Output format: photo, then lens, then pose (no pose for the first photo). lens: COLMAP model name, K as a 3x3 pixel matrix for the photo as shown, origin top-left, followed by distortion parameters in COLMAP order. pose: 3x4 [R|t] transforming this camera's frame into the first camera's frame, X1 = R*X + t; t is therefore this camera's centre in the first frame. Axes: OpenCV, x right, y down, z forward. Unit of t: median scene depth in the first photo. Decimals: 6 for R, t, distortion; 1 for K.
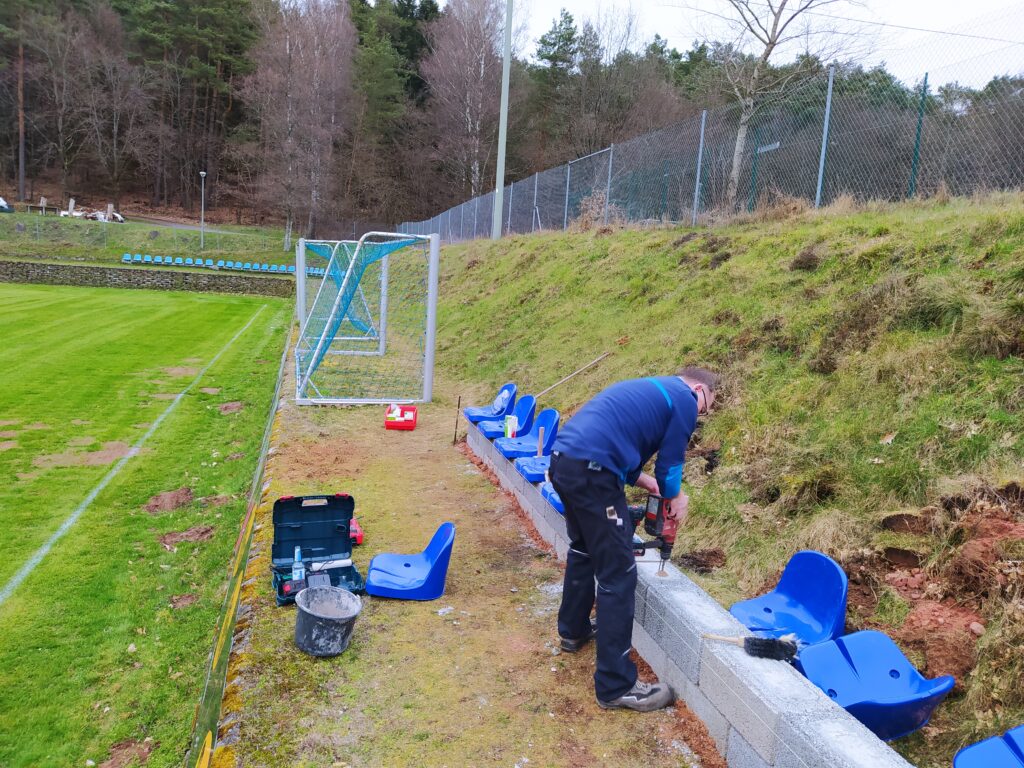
lens RADIAL K [[778.6, 0, 511.9], [0, 778.6, 386.9], [0, 0, 1]] dist [0.085605, -0.126268]
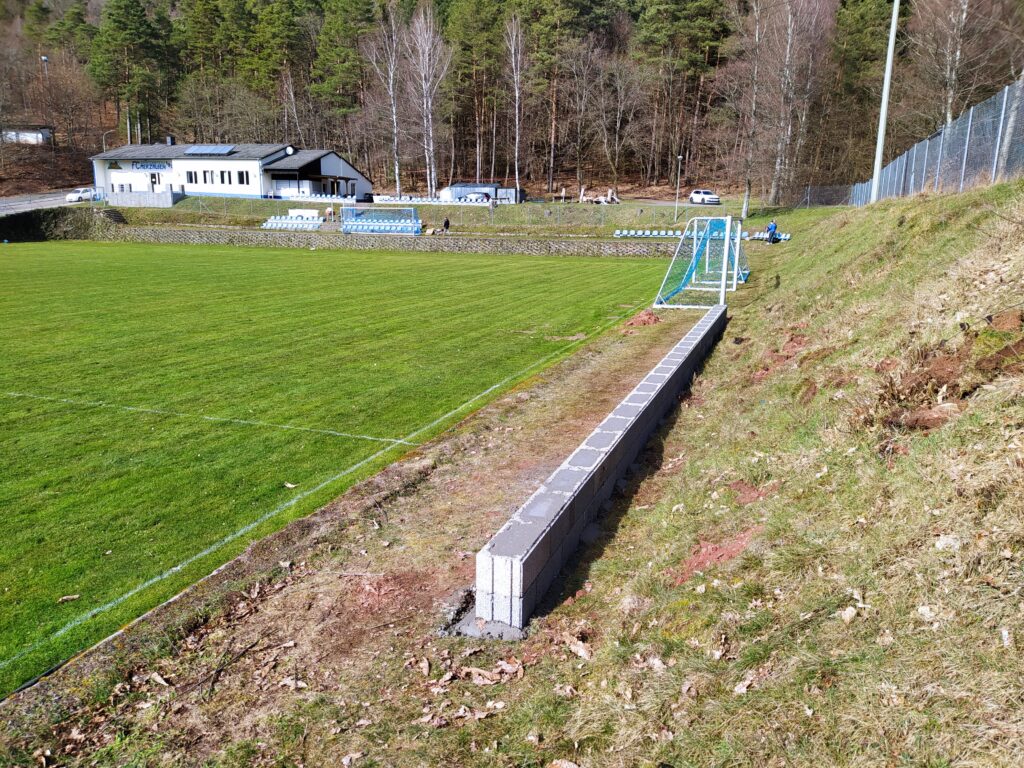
lens RADIAL K [[774.2, 0, 513.7], [0, 774.2, 385.2], [0, 0, 1]] dist [0.117943, -0.183209]
pose [[0.827654, 0.062754, -0.557720, 0.086319], [-0.039745, 0.997788, 0.053290, 0.020263], [0.559830, -0.021939, 0.828317, -0.134486]]
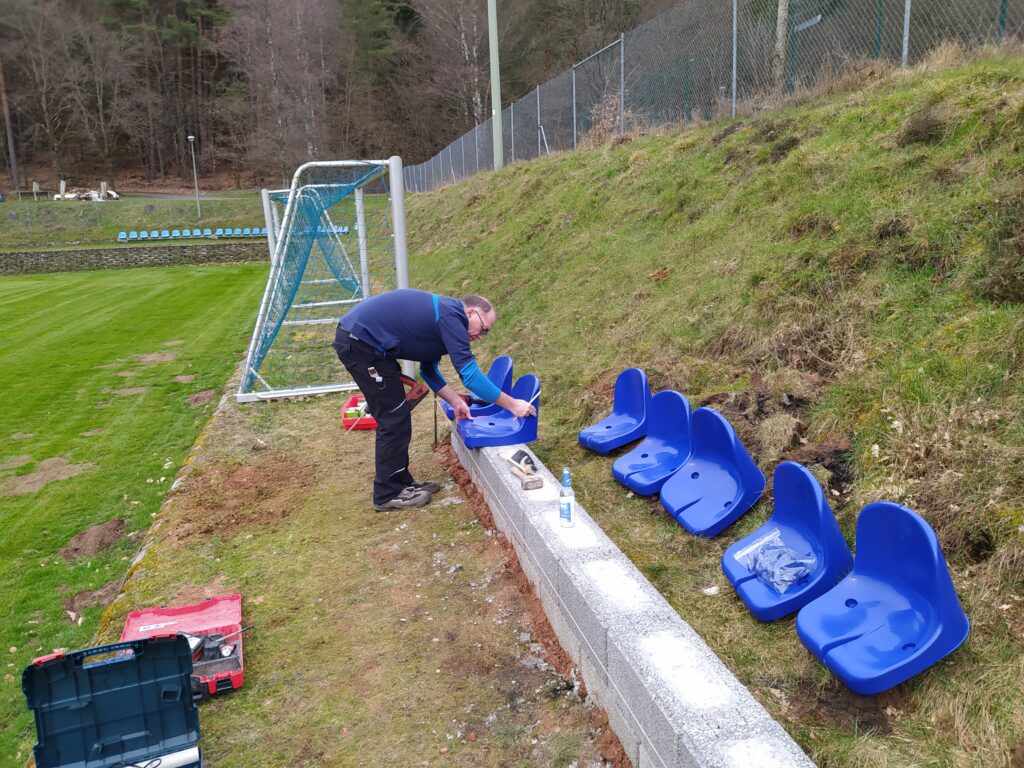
lens RADIAL K [[797.9, 0, 505.8], [0, 797.9, 381.7], [0, 0, 1]] dist [0.089931, -0.143701]
pose [[0.993964, -0.096958, -0.051338, 0.004175], [0.100054, 0.993071, 0.061638, -0.003071], [0.045006, -0.066403, 0.996777, 0.035652]]
